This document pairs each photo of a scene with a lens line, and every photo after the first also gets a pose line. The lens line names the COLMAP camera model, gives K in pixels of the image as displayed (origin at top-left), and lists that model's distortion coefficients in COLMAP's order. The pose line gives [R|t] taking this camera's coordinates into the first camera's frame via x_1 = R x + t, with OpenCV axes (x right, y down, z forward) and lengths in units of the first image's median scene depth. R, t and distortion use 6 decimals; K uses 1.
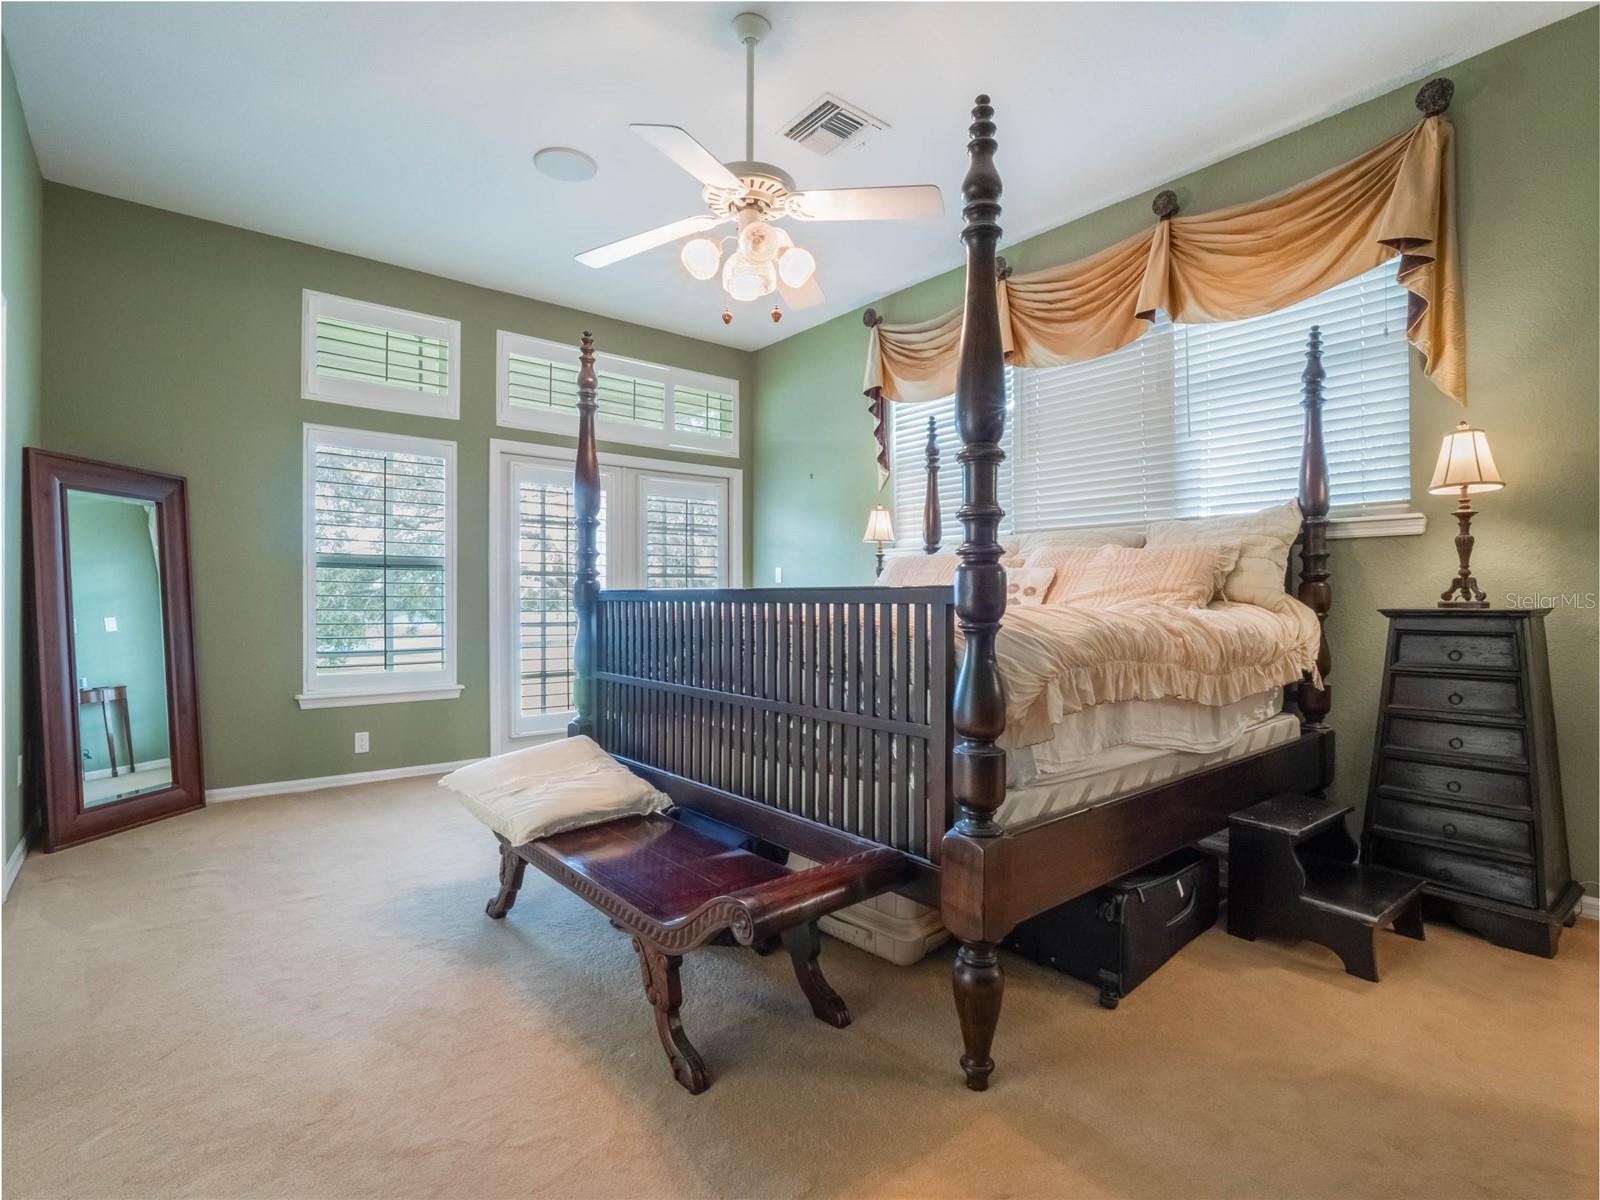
lens RADIAL K [[800.8, 0, 789.7], [0, 800.8, 608.3], [0, 0, 1]] dist [-0.009961, -0.005915]
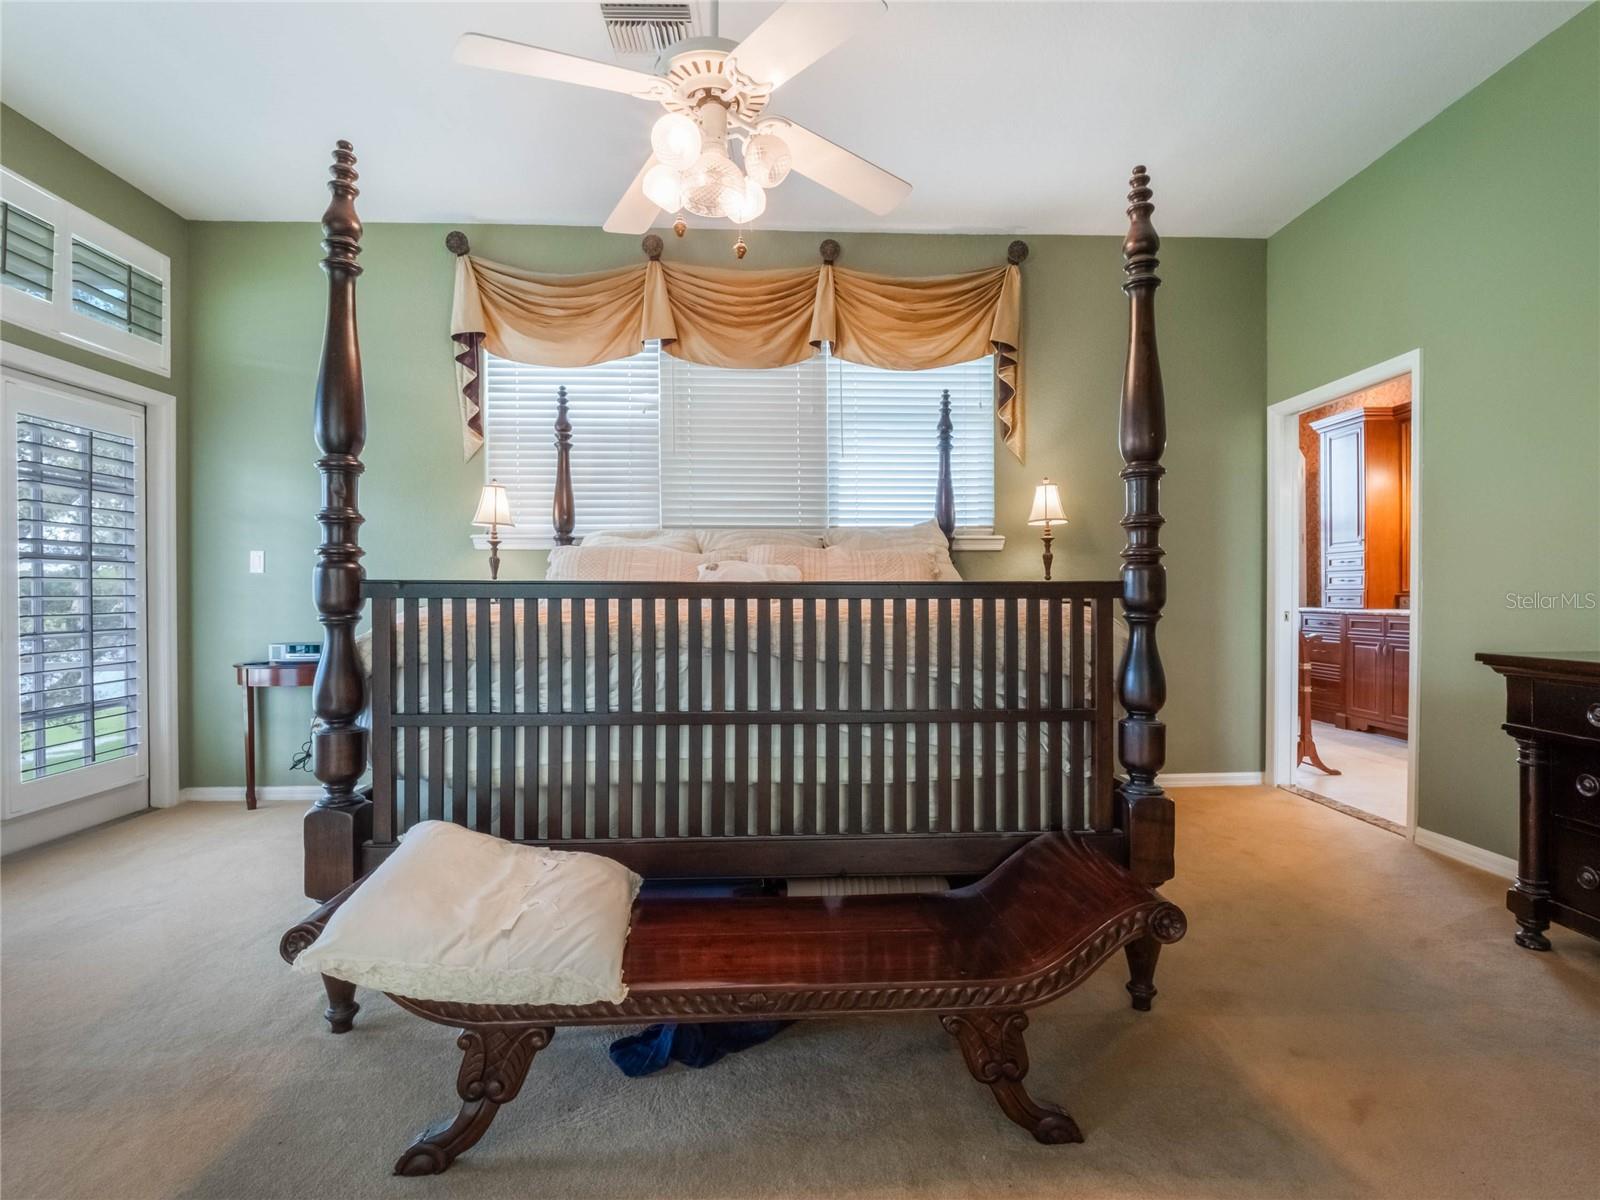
lens RADIAL K [[800.8, 0, 843.8], [0, 800.8, 610.9], [0, 0, 1]] dist [-0.009961, -0.005915]
pose [[0.573886, -0.016640, 0.818766, -0.469096], [0.011642, 0.999858, 0.012161, -0.002737], [-0.818853, 0.002553, 0.573998, 0.324722]]
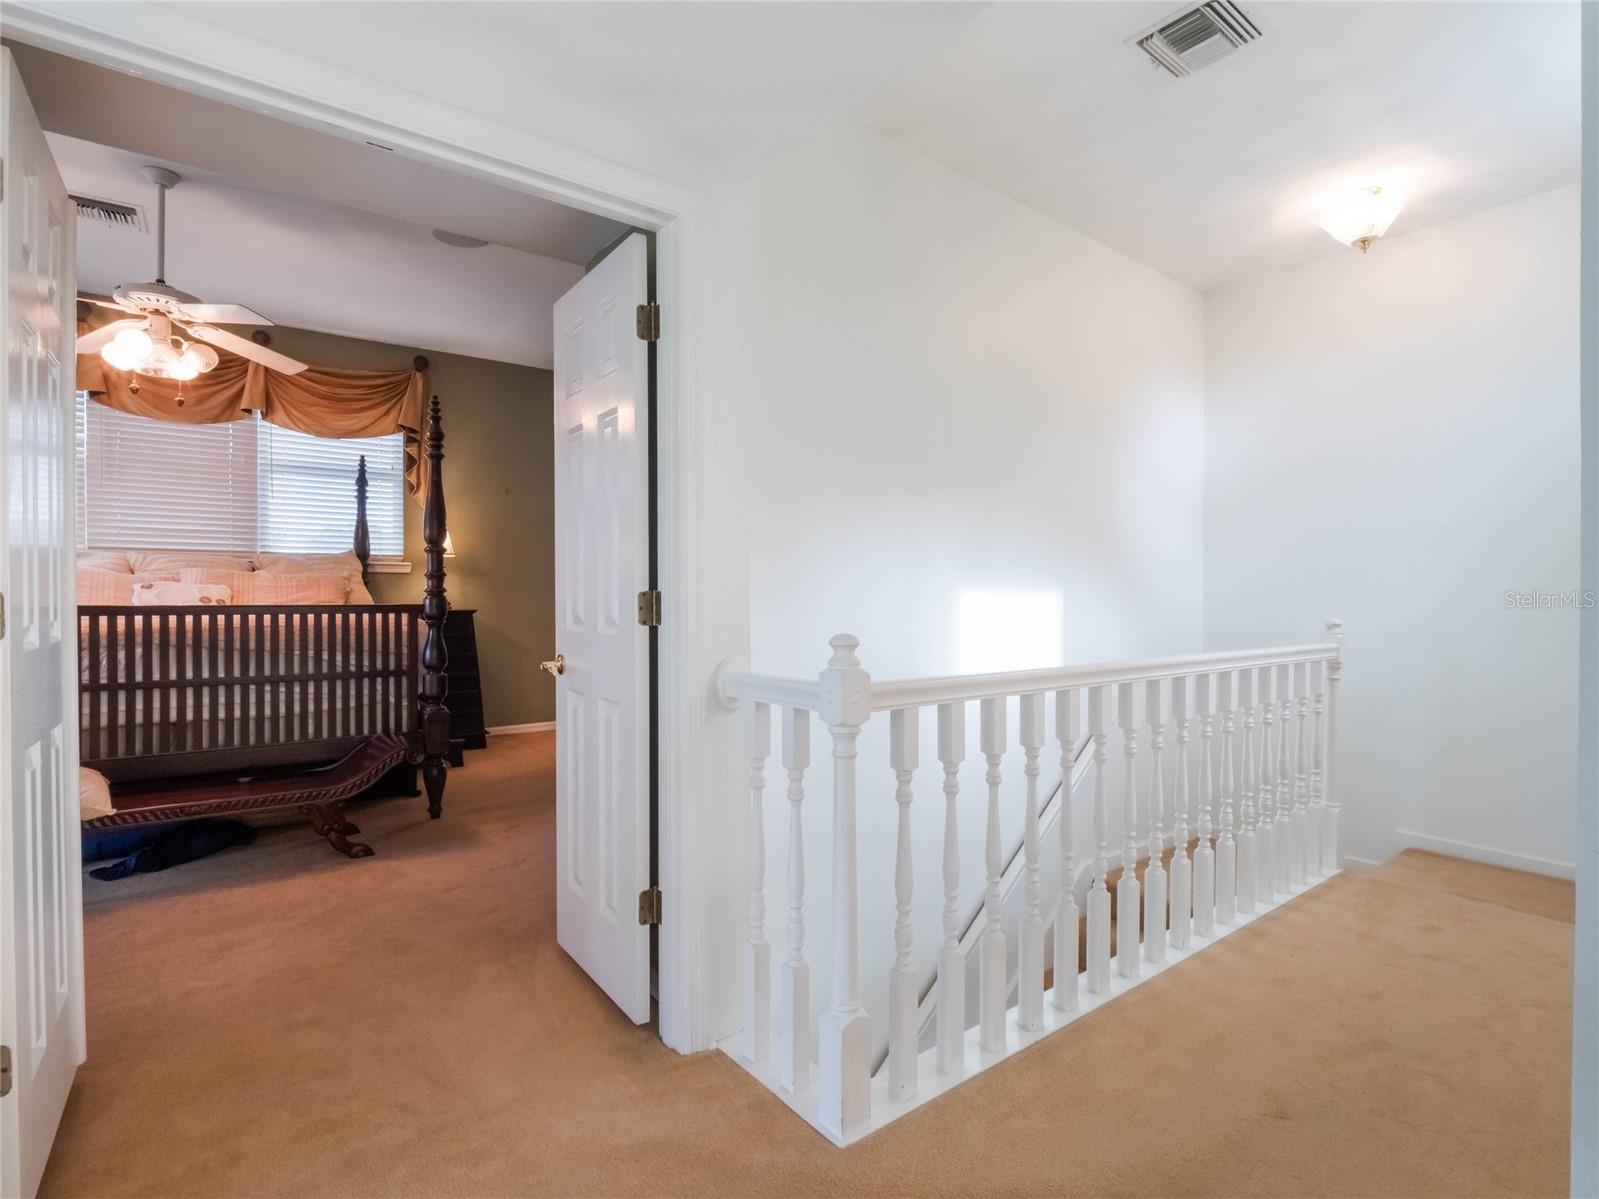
lens RADIAL K [[800.3, 0, 829.7], [0, 800.3, 601.3], [0, 0, 1]] dist [-0.009961, -0.005915]
pose [[0.034699, -0.009224, 0.999355, -0.986278], [0.008265, 0.999926, 0.008943, -0.024172], [-0.999364, 0.007949, 0.034773, -0.115834]]
